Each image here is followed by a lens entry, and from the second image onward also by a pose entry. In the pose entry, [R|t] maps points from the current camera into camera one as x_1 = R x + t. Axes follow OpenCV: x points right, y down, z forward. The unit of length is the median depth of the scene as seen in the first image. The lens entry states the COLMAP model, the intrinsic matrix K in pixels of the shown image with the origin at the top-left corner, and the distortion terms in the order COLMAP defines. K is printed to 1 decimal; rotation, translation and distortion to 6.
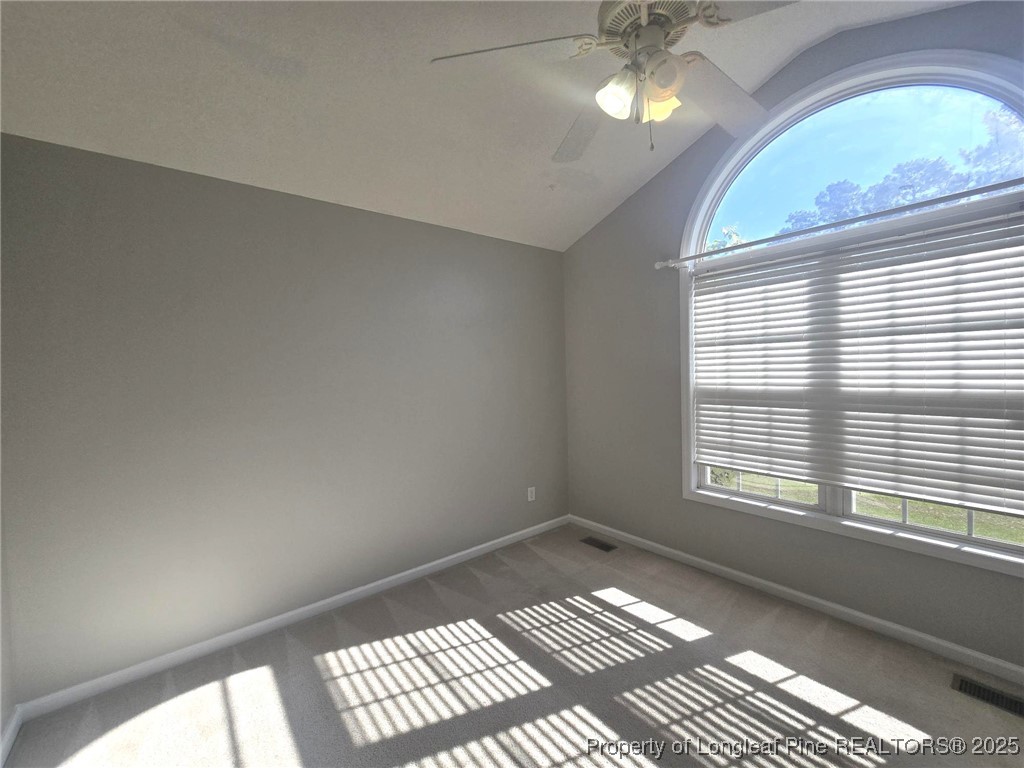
lens RADIAL K [[422.0, 0, 511.7], [0, 422.0, 379.0], [0, 0, 1]] dist [-0.000782, -0.000328]
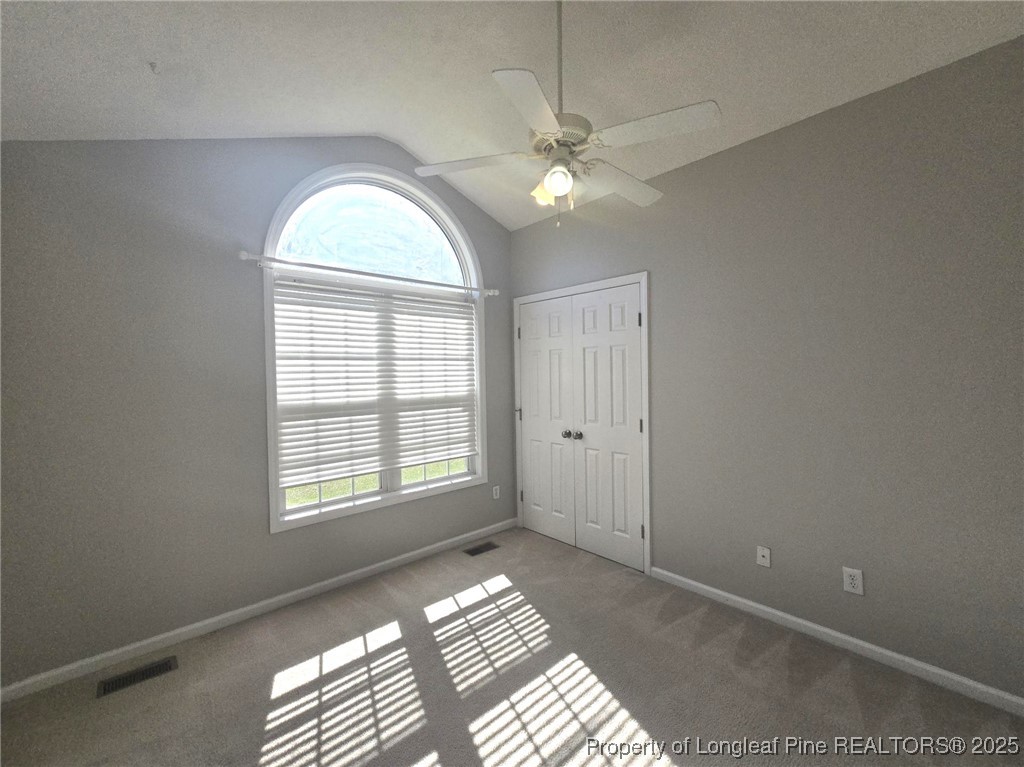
lens RADIAL K [[422.0, 0, 511.7], [0, 422.0, 378.5], [0, 0, 1]] dist [-0.000782, -0.000328]
pose [[-0.049593, 0.011589, 0.998702, -0.605287], [0.040607, 0.999129, -0.009577, -0.008027], [-0.997944, 0.040079, -0.050021, 0.677889]]
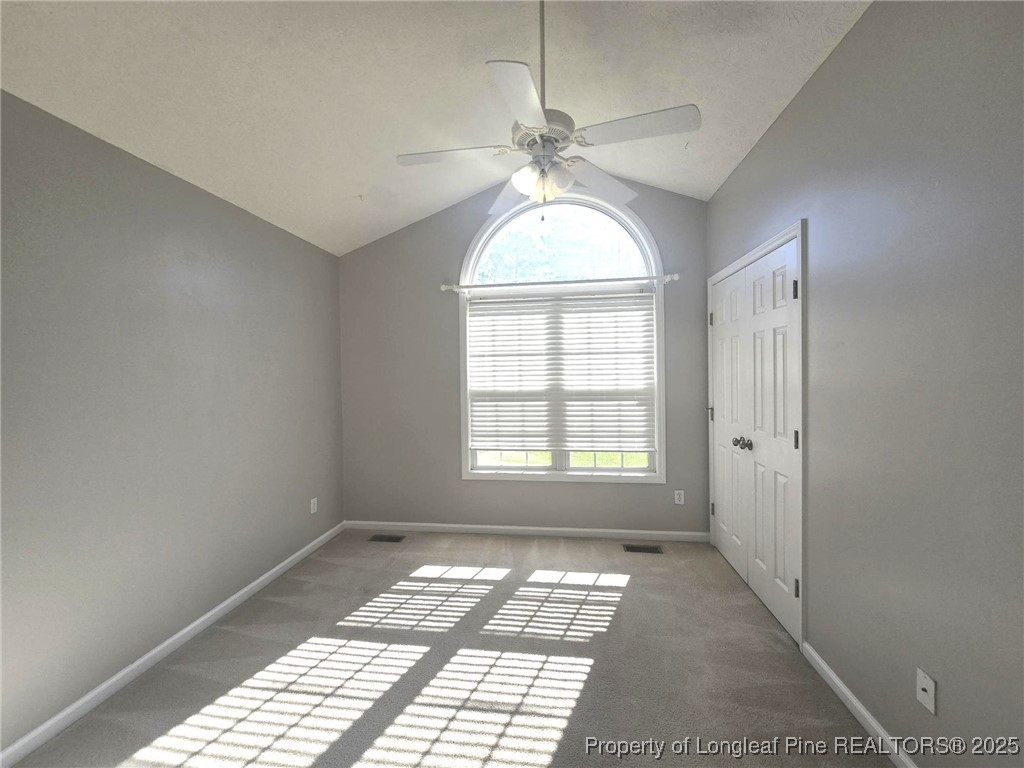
lens RADIAL K [[417.9, 0, 510.2], [0, 417.9, 380.7], [0, 0, 1]] dist [-0.002281, -0.000653]
pose [[0.730038, 0.001192, 0.683405, -0.408191], [0.013691, 0.999772, -0.016369, 0.020029], [-0.683269, 0.021306, 0.729856, 0.011427]]
